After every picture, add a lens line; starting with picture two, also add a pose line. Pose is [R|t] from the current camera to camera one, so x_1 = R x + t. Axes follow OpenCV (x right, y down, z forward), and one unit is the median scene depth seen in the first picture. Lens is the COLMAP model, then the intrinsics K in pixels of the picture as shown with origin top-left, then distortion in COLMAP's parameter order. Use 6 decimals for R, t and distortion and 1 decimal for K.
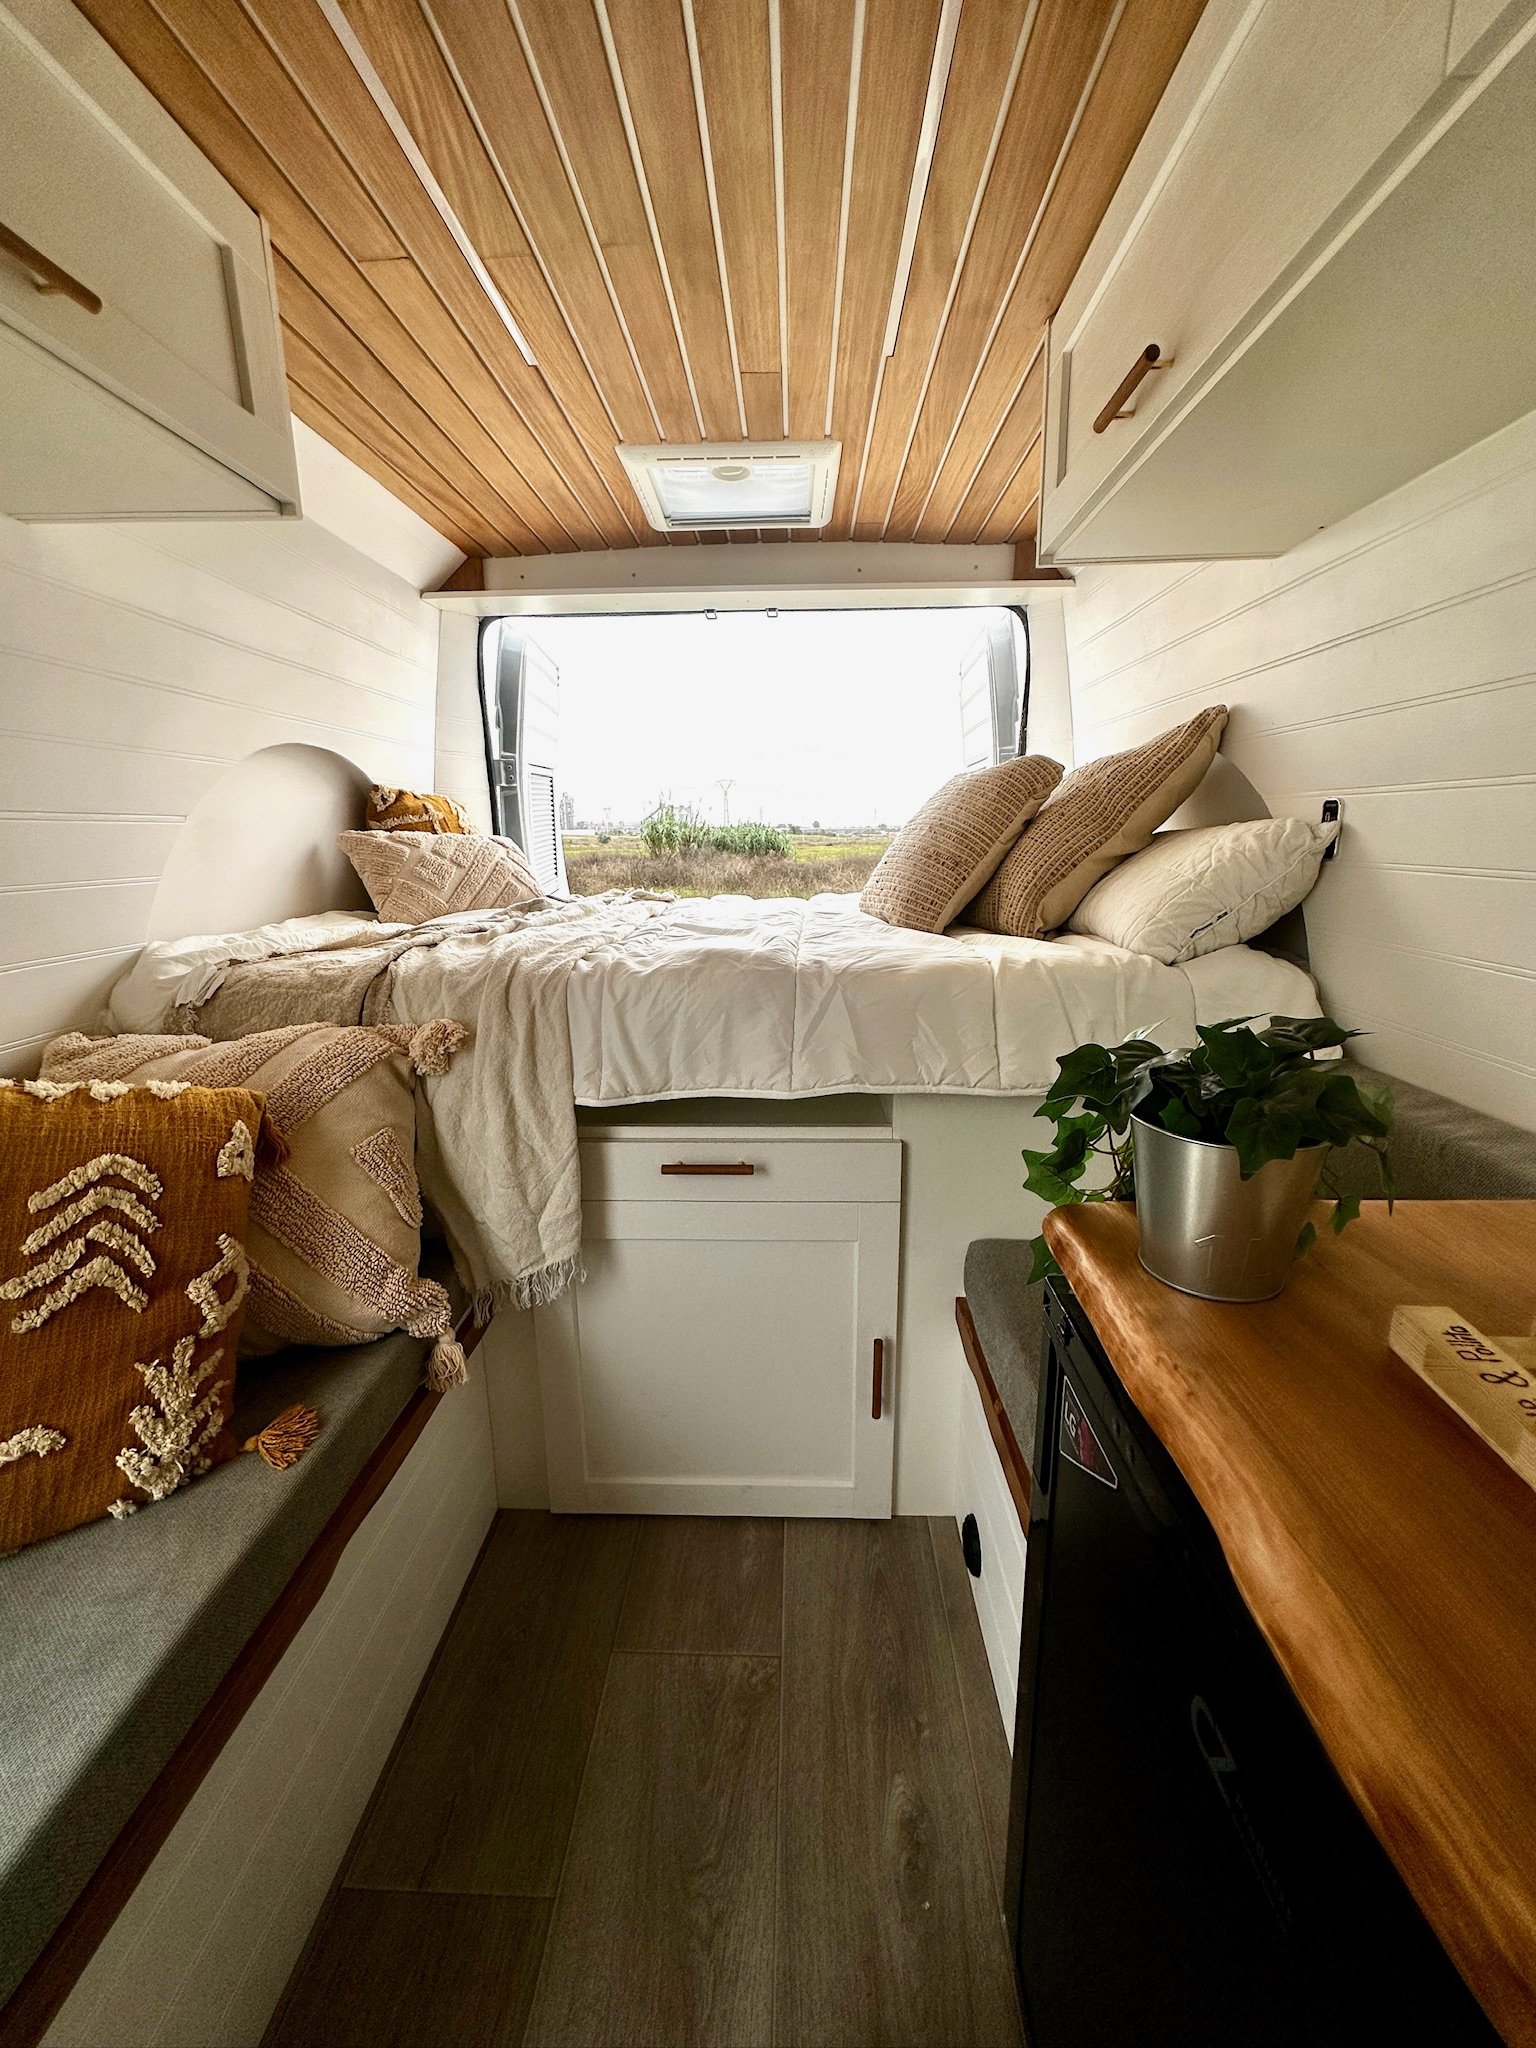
lens RADIAL K [[817.8, 0, 770.3], [0, 817.8, 1024.4], [0, 0, 1]] dist [-0.005284, 0.001205]
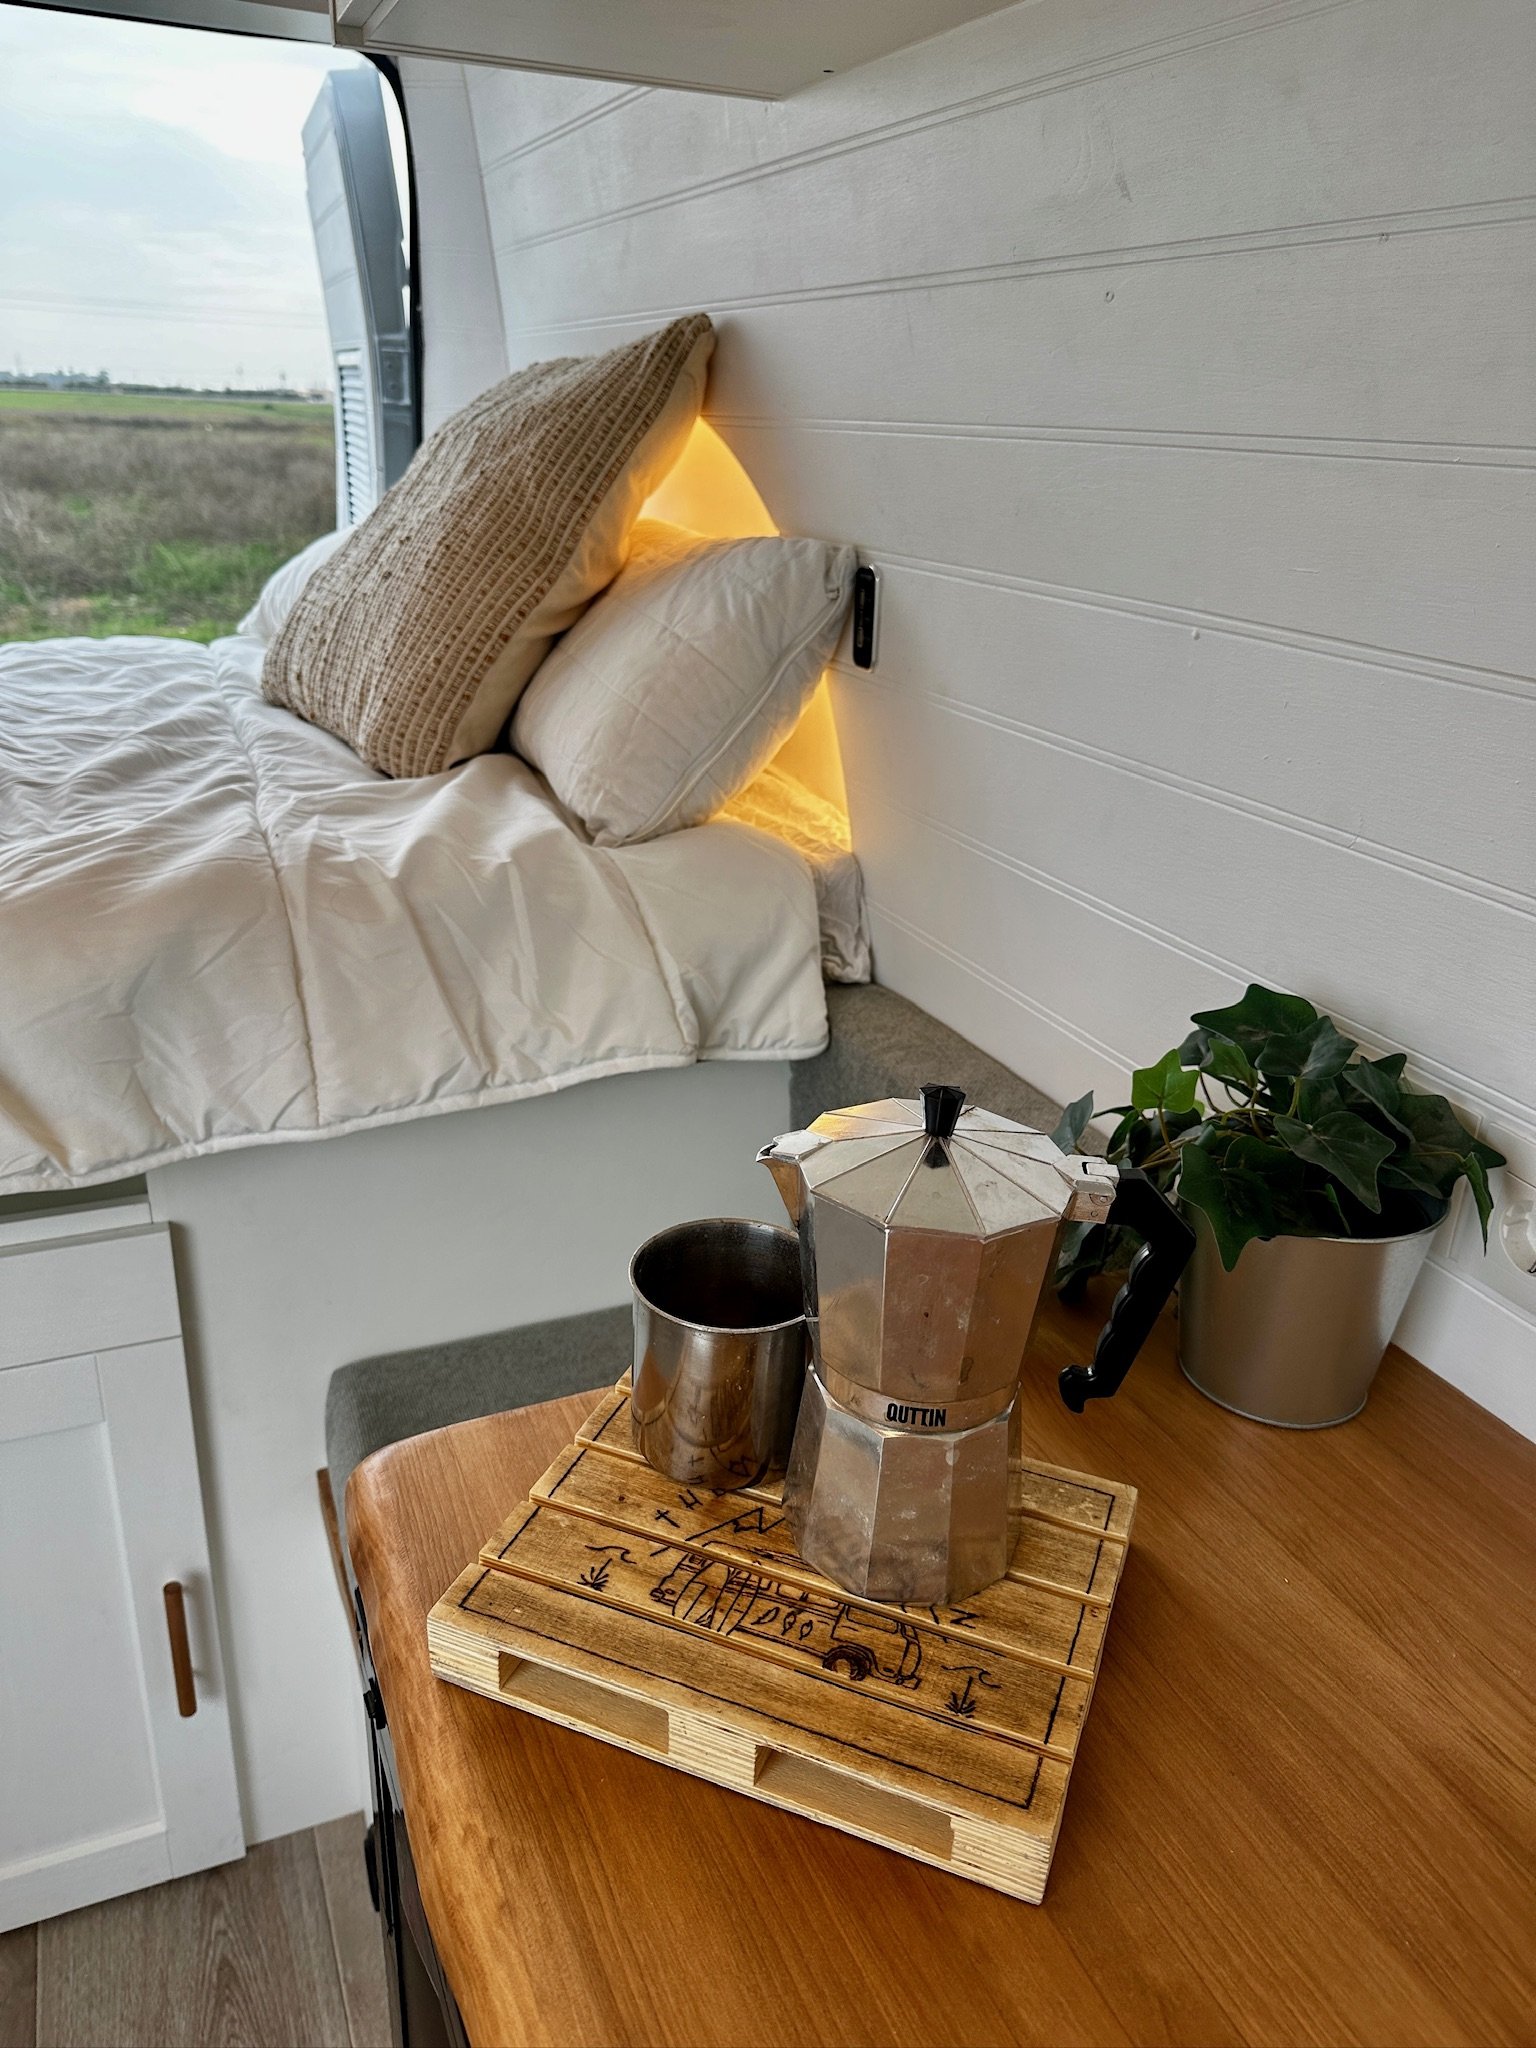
lens RADIAL K [[1434.5, 0, 776.2], [0, 1434.5, 1011.2], [0, 0, 1]] dist [0.065826, -0.084000]
pose [[0.896965, -0.115397, 0.426775, 0.133257], [0.044936, 0.984131, 0.171659, -0.132085], [-0.439812, -0.134794, 0.887917, 0.044069]]
